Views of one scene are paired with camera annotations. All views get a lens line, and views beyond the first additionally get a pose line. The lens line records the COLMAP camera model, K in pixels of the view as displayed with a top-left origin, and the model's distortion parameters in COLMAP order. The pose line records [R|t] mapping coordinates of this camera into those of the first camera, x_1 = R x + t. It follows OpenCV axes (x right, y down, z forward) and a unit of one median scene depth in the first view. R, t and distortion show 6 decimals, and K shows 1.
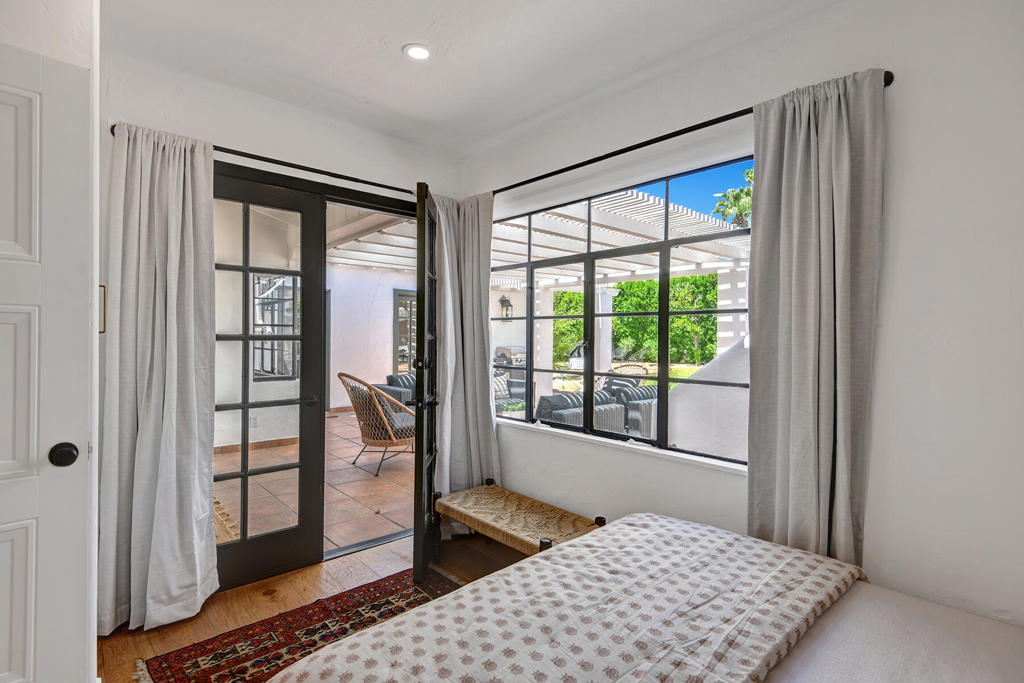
lens RADIAL K [[502.8, 0, 515.0], [0, 502.8, 335.5], [0, 0, 1]] dist [0.000017, -0.000150]
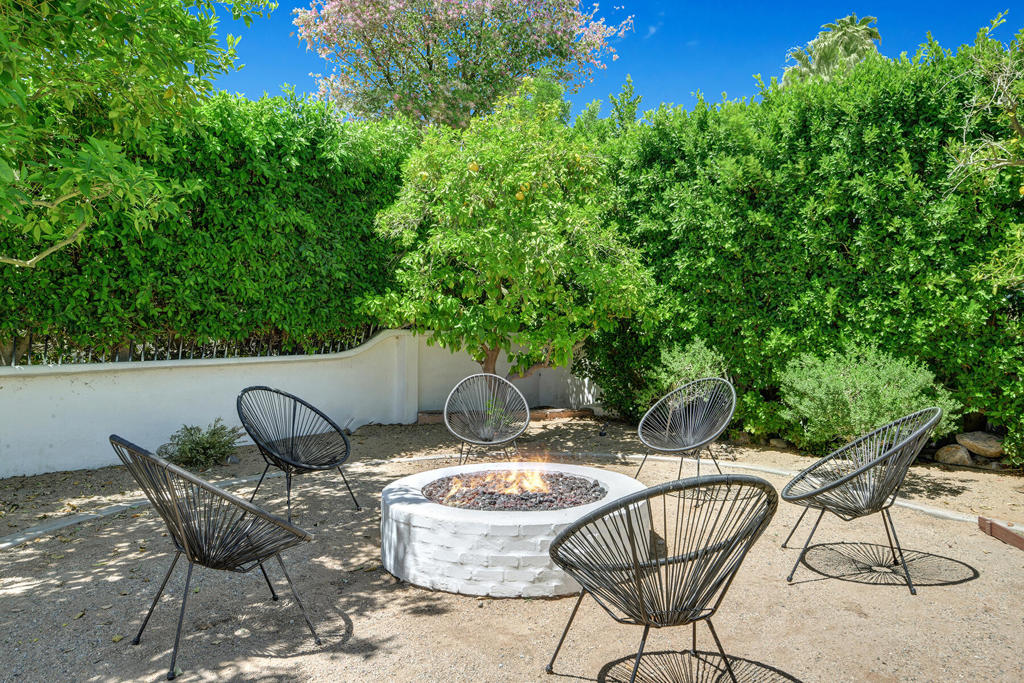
lens RADIAL K [[704.1, 0, 512.0], [0, 704.1, 341.5], [0, 0, 1]] dist [0.000345, 0.000081]
pose [[0.993160, -0.004223, 0.116684, 0.936611], [0.003759, 0.999984, 0.004192, 0.012288], [-0.116700, -0.003725, 0.993160, 6.106453]]
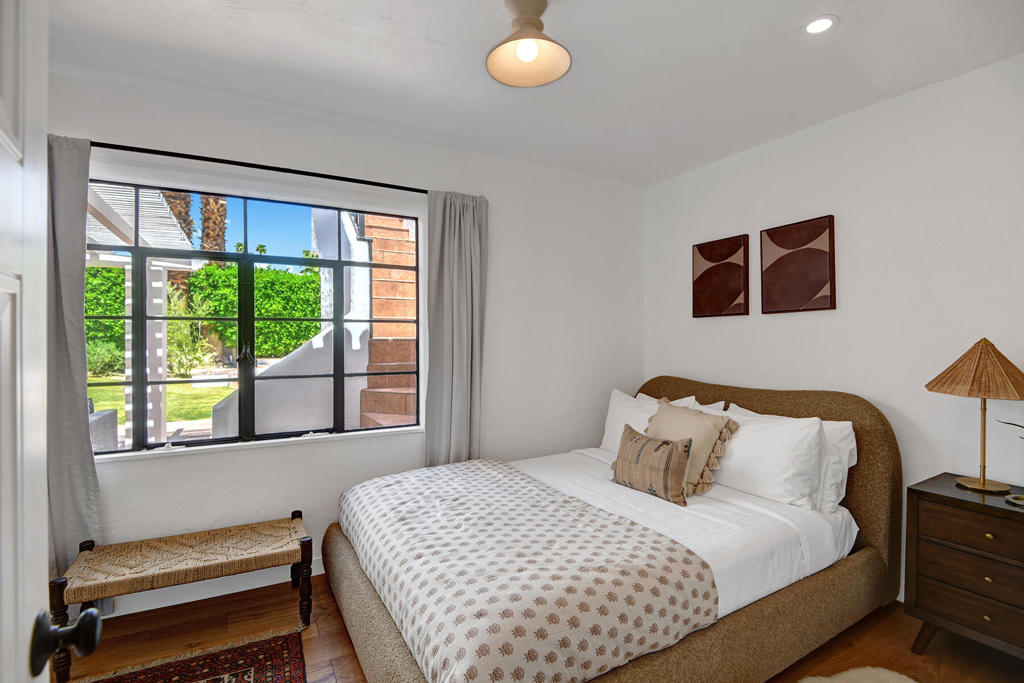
lens RADIAL K [[485.5, 0, 518.6], [0, 485.5, 336.0], [0, 0, 1]] dist [0.001779, -0.018779]
pose [[0.220685, -0.005312, 0.975331, -0.905390], [0.003112, 0.999984, 0.004742, -0.013895], [-0.975340, 0.001989, 0.220698, 0.393145]]
